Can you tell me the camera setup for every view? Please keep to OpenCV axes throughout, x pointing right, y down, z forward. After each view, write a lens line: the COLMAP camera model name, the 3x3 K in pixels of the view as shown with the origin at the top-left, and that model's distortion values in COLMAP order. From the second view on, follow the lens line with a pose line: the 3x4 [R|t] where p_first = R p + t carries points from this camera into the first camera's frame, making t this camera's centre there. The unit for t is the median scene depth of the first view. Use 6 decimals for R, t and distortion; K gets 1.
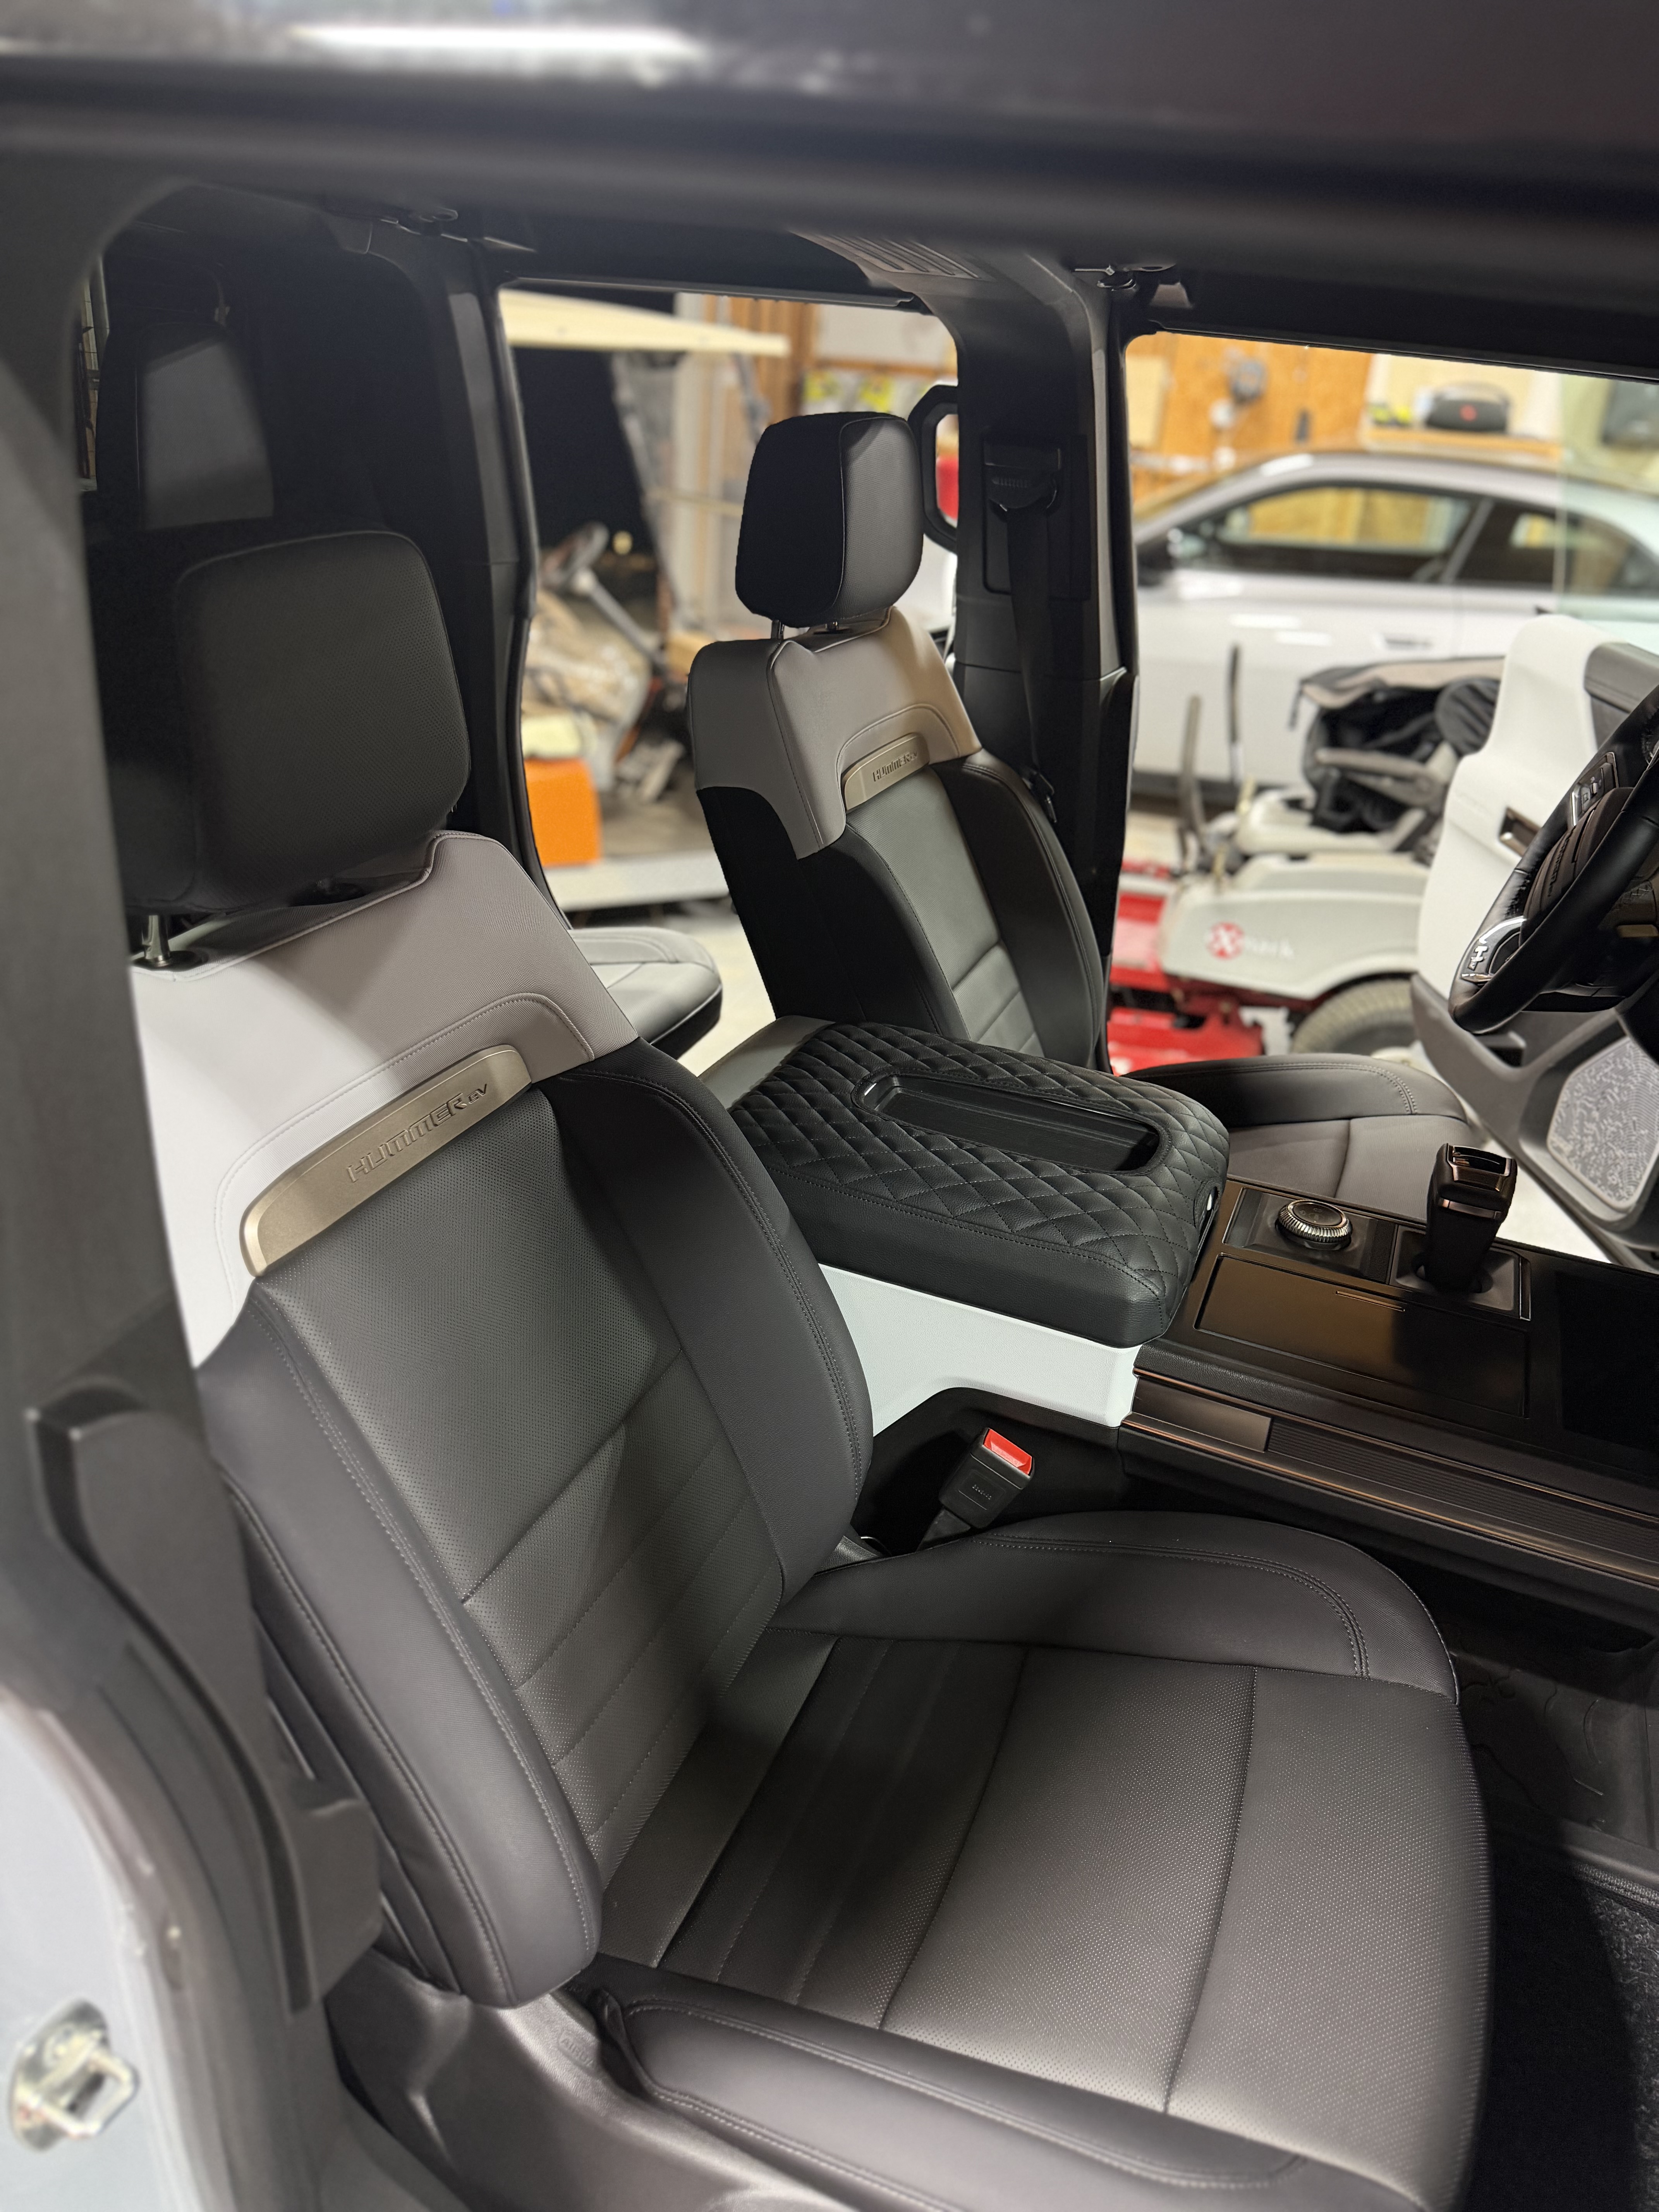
lens RADIAL K [[1546.8, 0, 829.5], [0, 1546.8, 1106.0], [0, 0, 1]] dist [-0.001656, -0.030469]
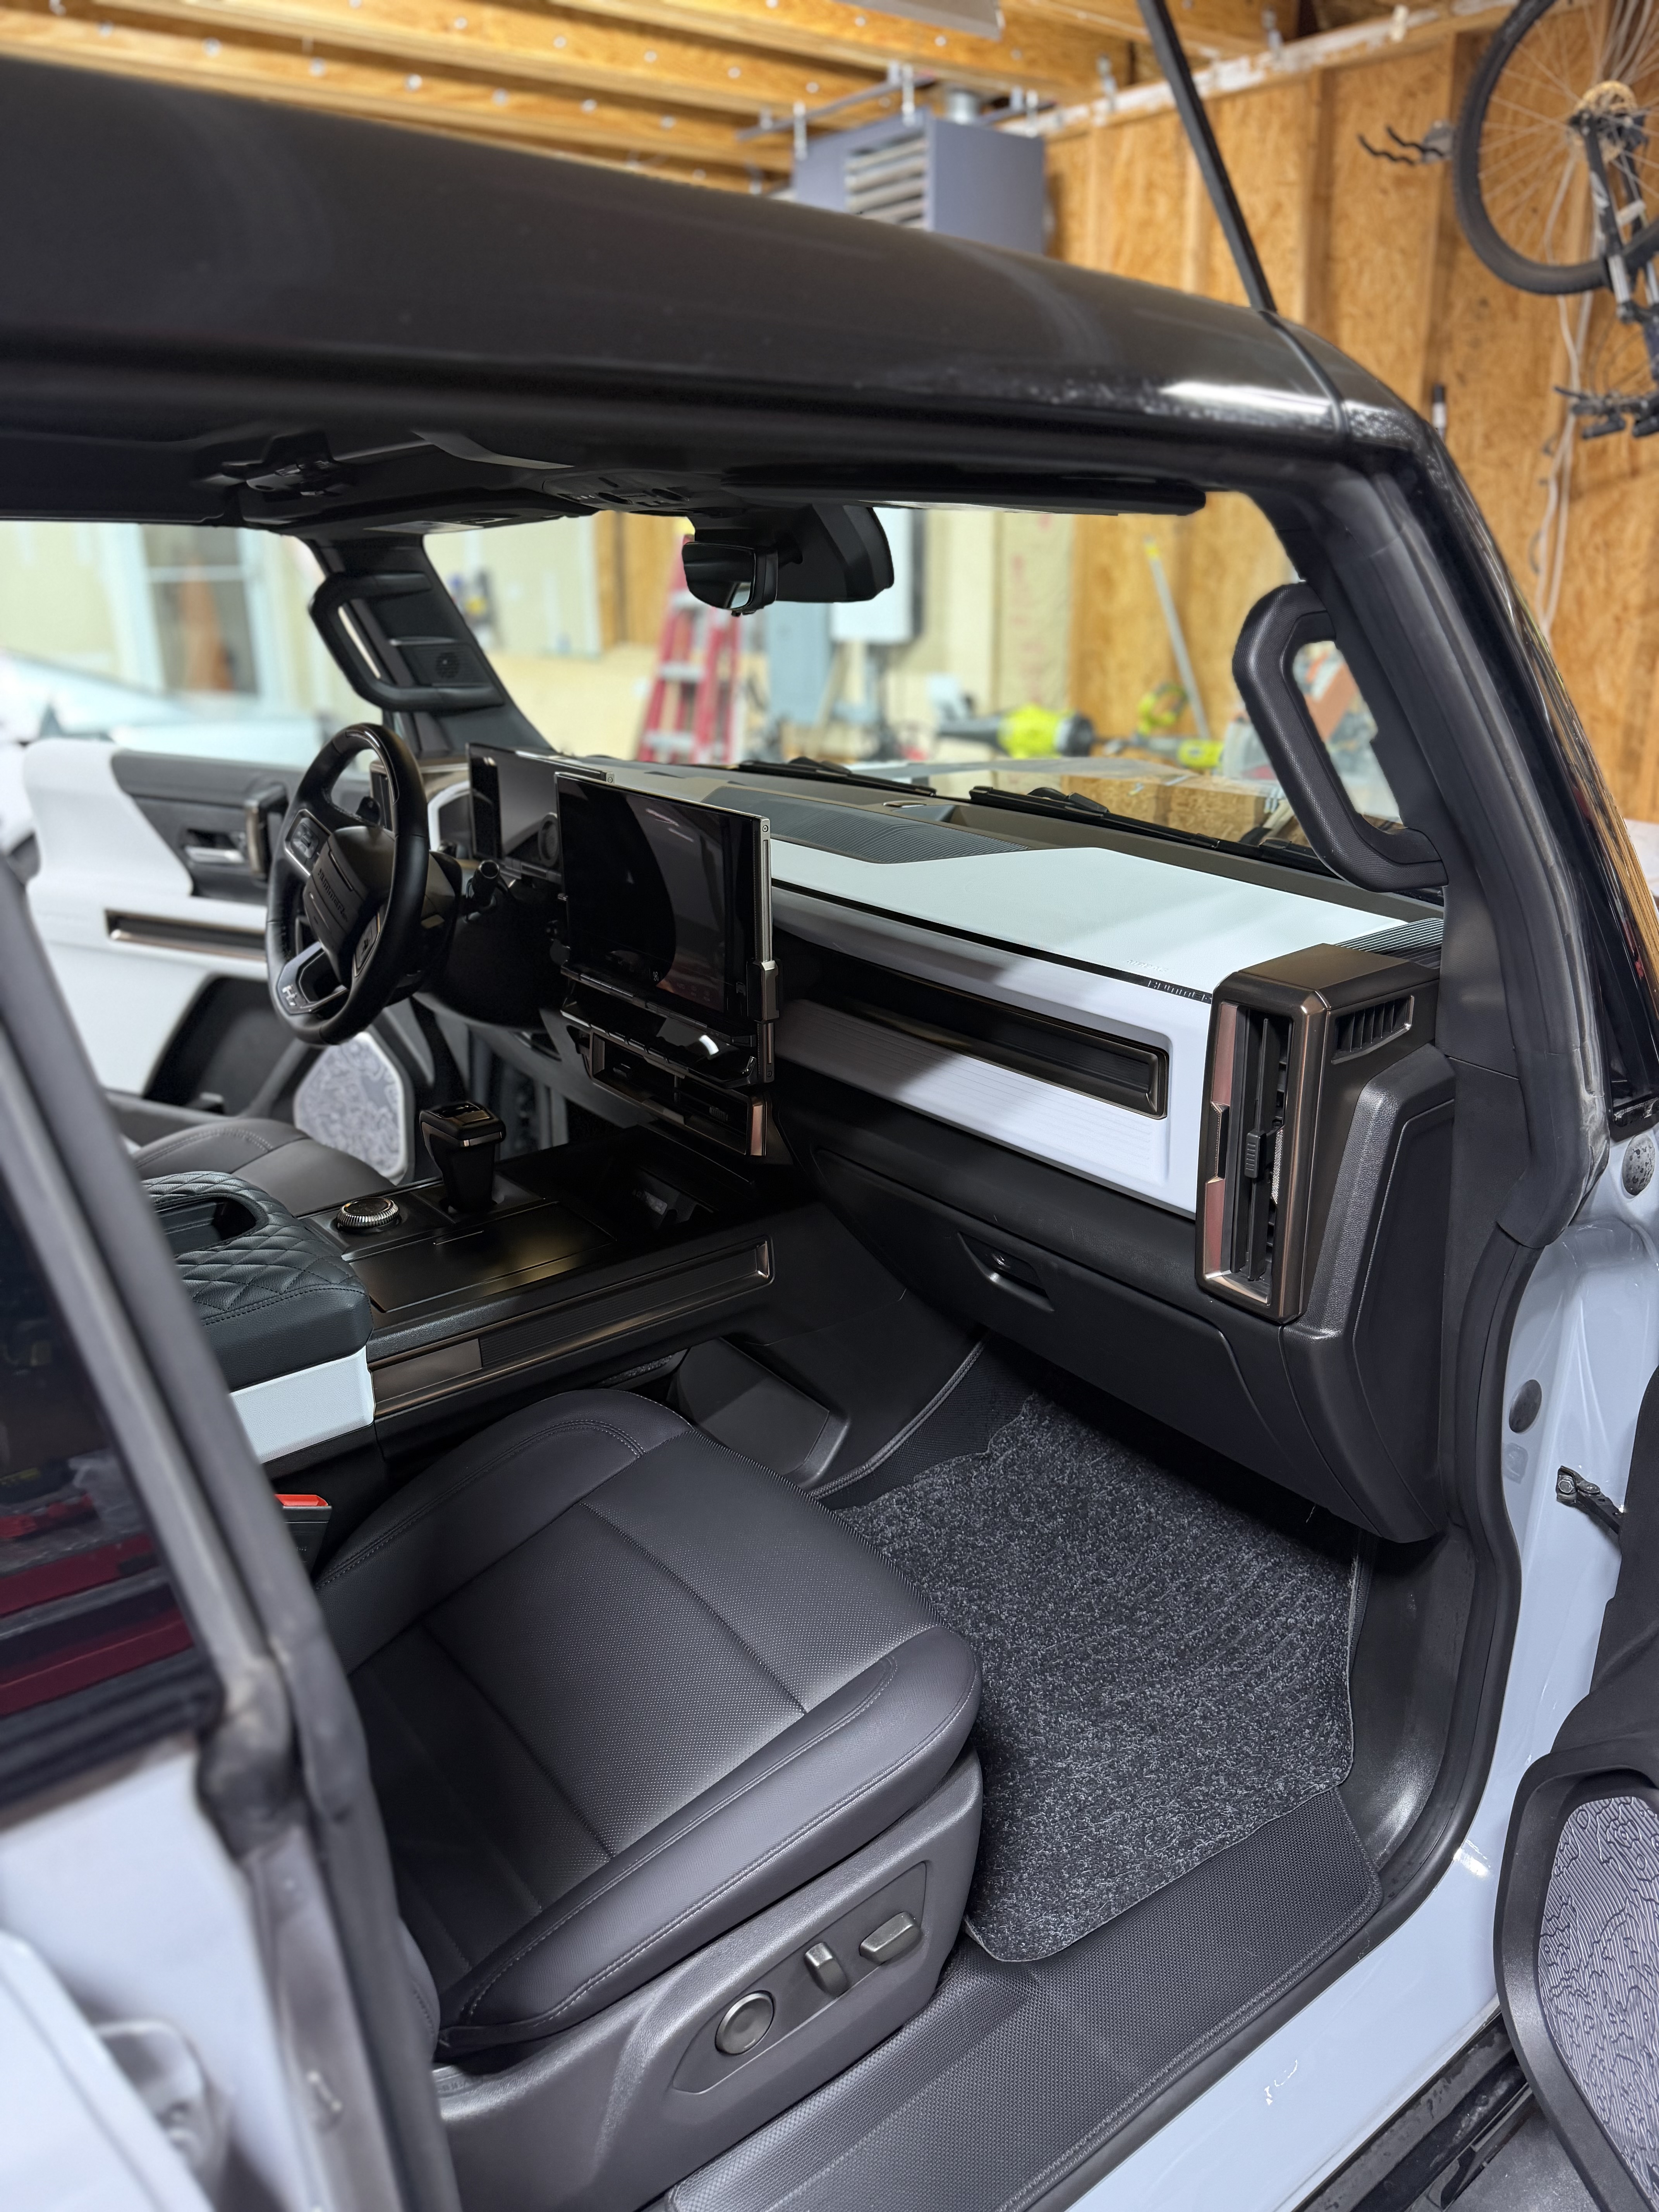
lens RADIAL K [[1546.8, 0, 829.5], [0, 1546.8, 1106.0], [0, 0, 1]] dist [-0.001656, -0.030469]
pose [[0.501024, -0.366931, 0.783796, -0.464385], [0.426277, 0.892817, 0.145481, -0.023602], [-0.753169, 0.261225, 0.603737, -0.007324]]
